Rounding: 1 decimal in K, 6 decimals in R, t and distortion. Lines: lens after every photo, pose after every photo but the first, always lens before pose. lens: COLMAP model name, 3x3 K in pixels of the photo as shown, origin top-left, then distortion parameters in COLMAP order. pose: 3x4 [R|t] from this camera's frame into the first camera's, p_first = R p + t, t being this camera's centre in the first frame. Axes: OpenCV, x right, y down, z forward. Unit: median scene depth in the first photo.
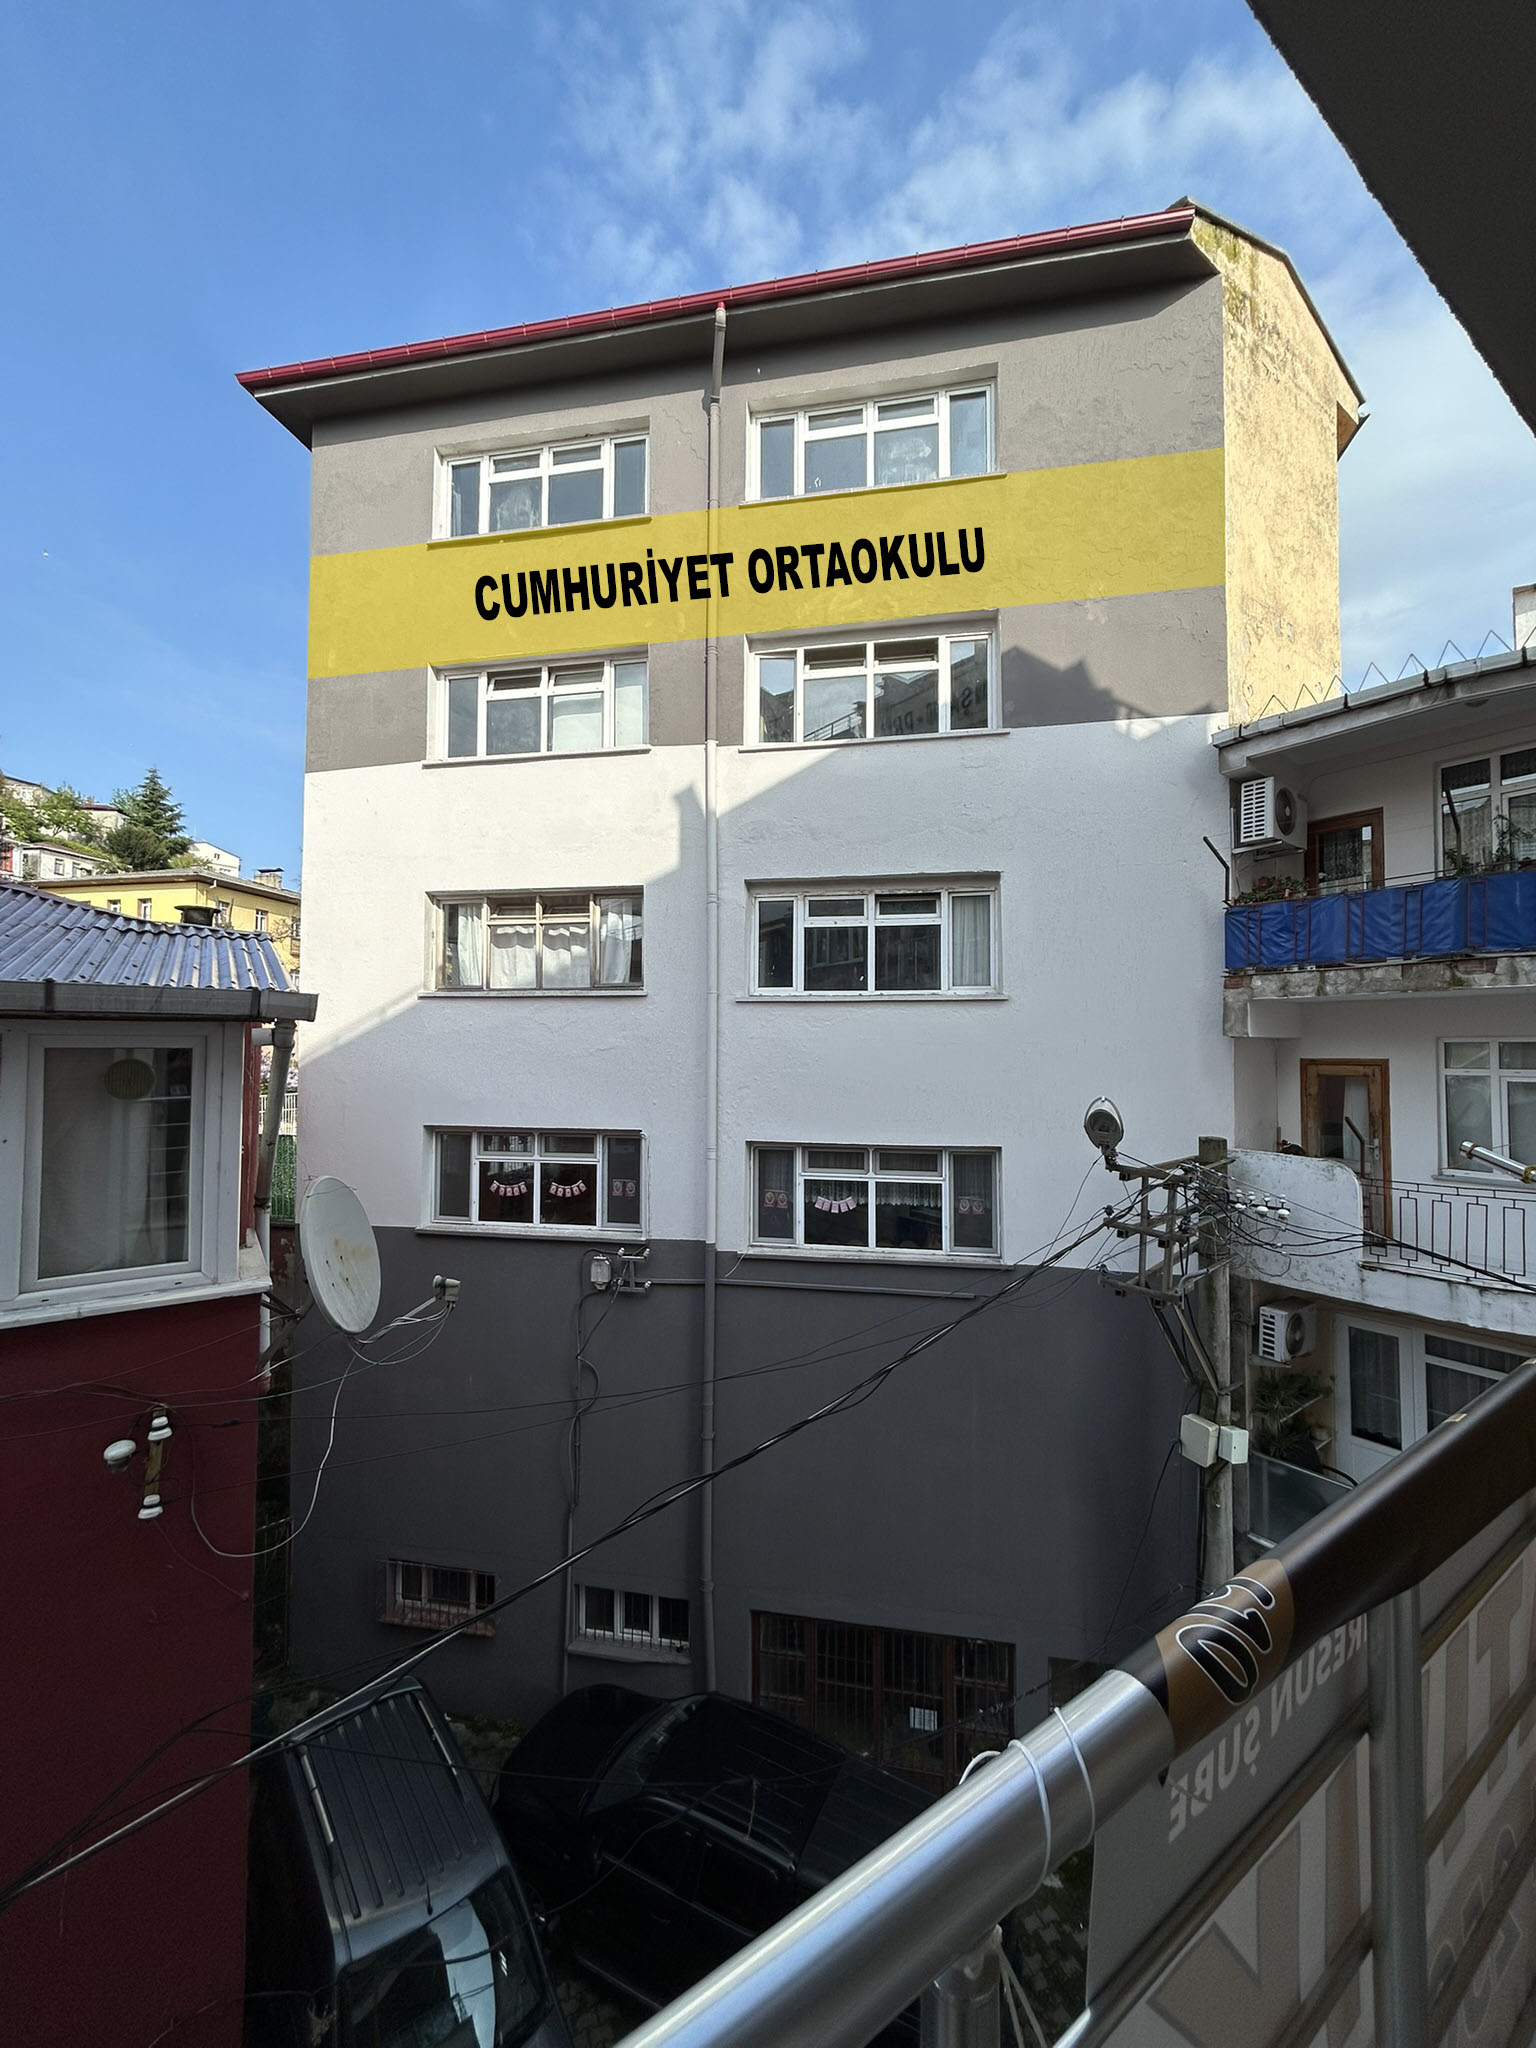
lens RADIAL K [[822.4, 0, 770.1], [0, 822.4, 1025.2], [0, 0, 1]] dist [-0.002229, 0.001017]
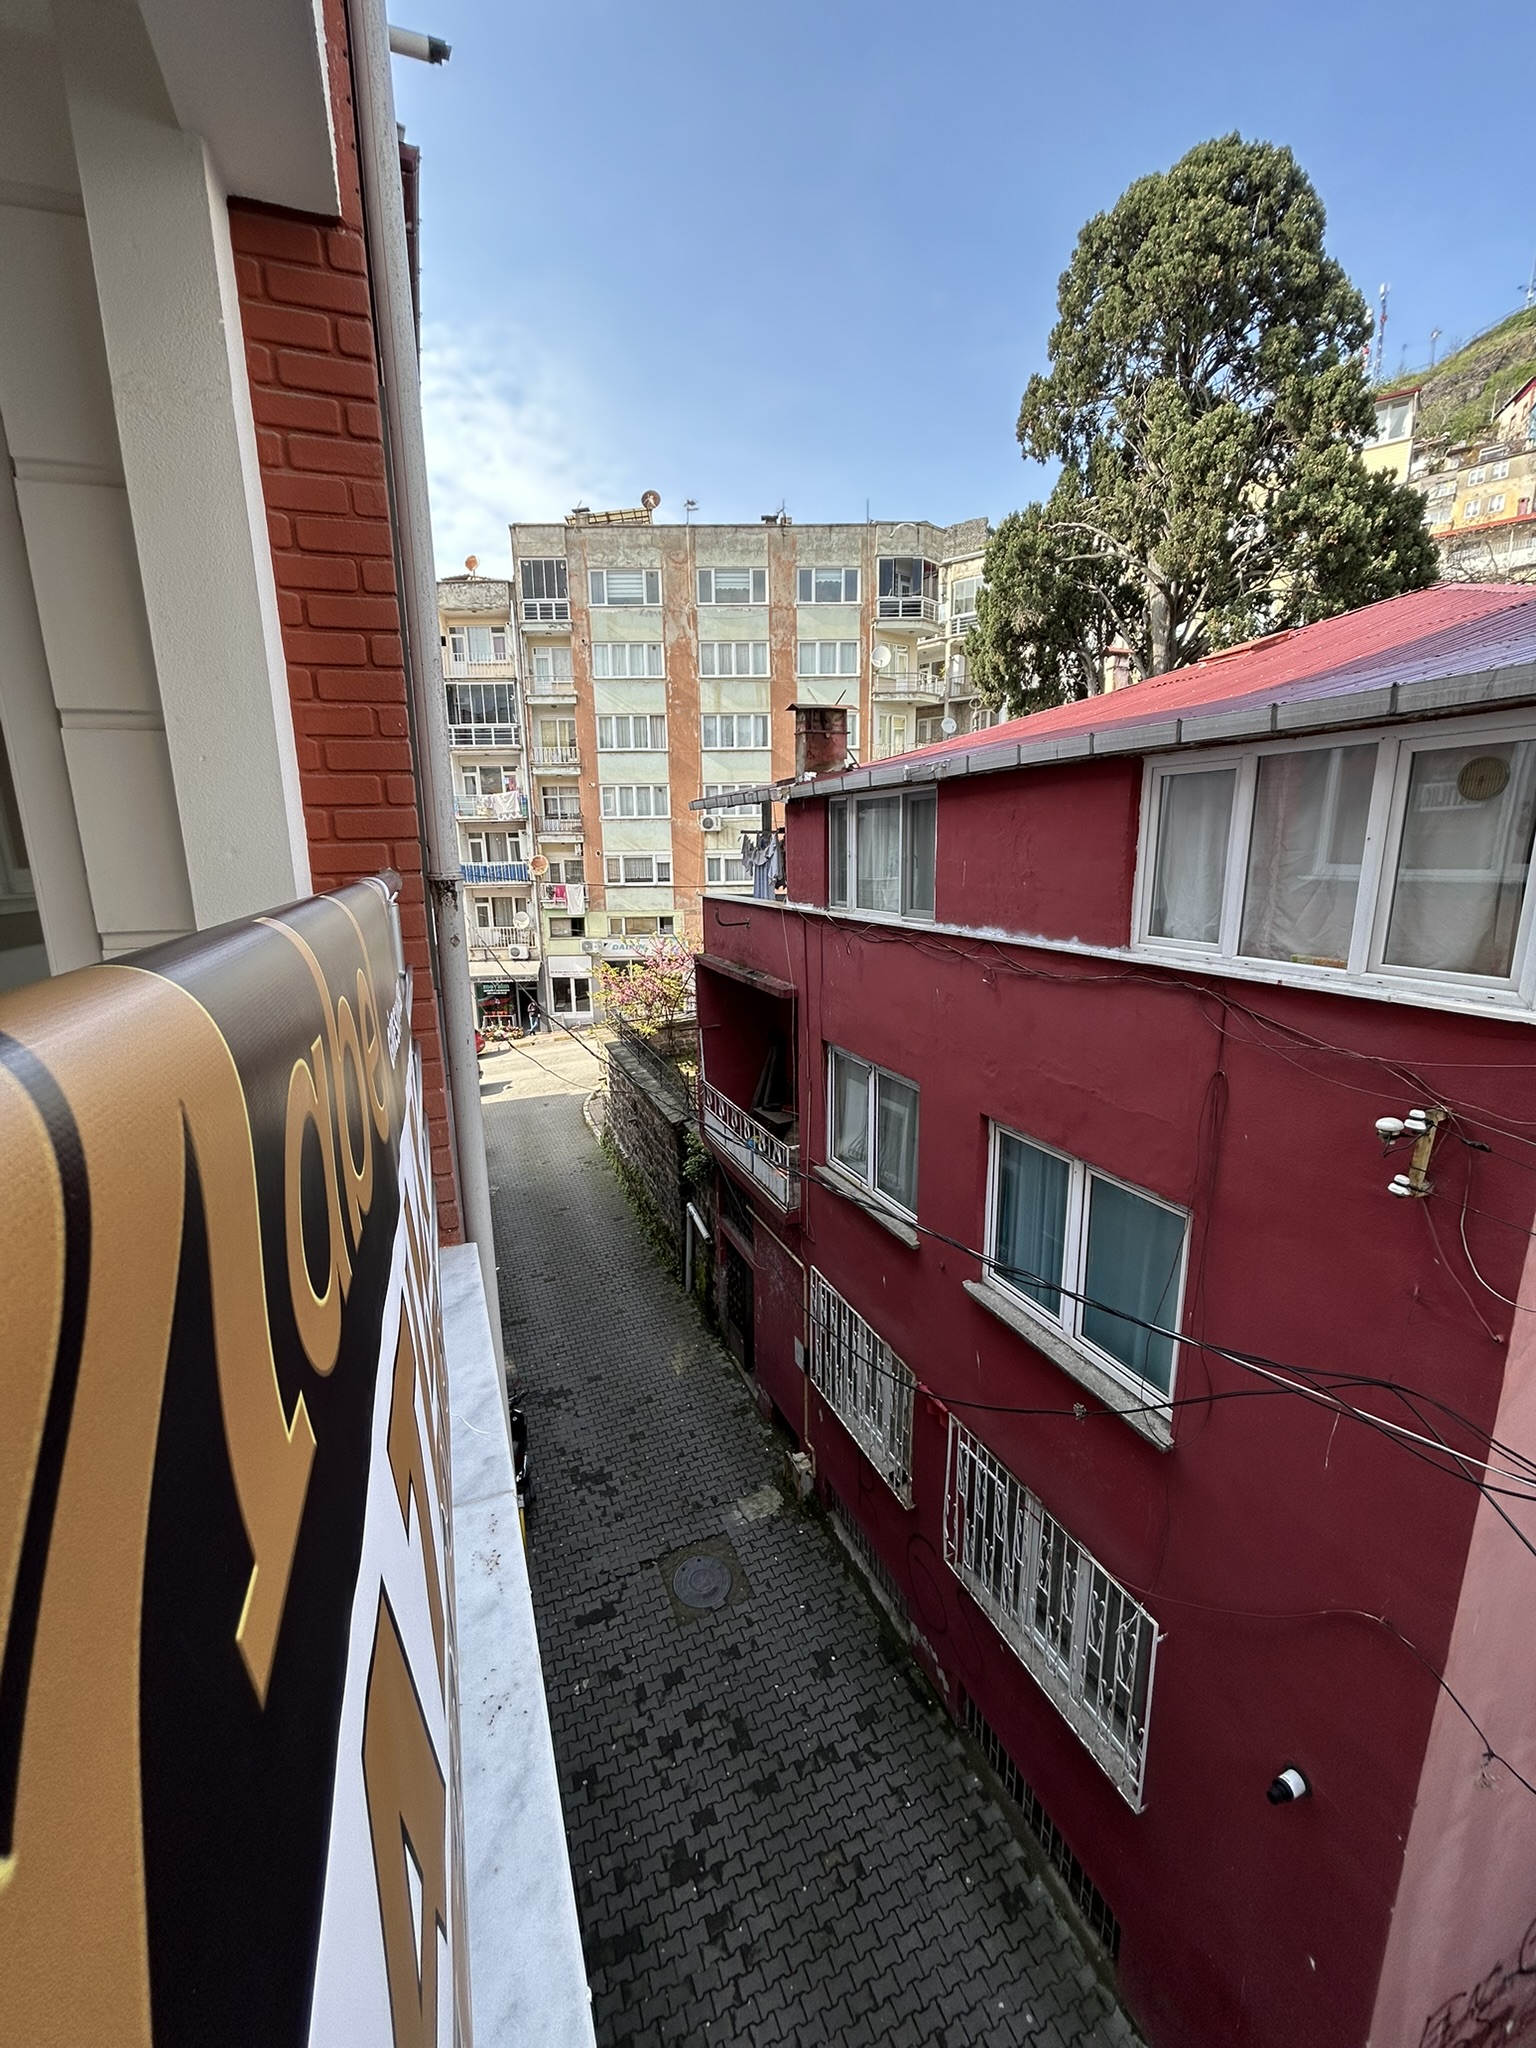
lens RADIAL K [[822.4, 0, 762.5], [0, 822.4, 1021.7], [0, 0, 1]] dist [-0.002229, 0.001017]
pose [[-0.217116, 0.206808, -0.953987, 0.104956], [0.044181, 0.978380, 0.202041, 0.031013], [0.975145, 0.001718, -0.221559, 0.107547]]
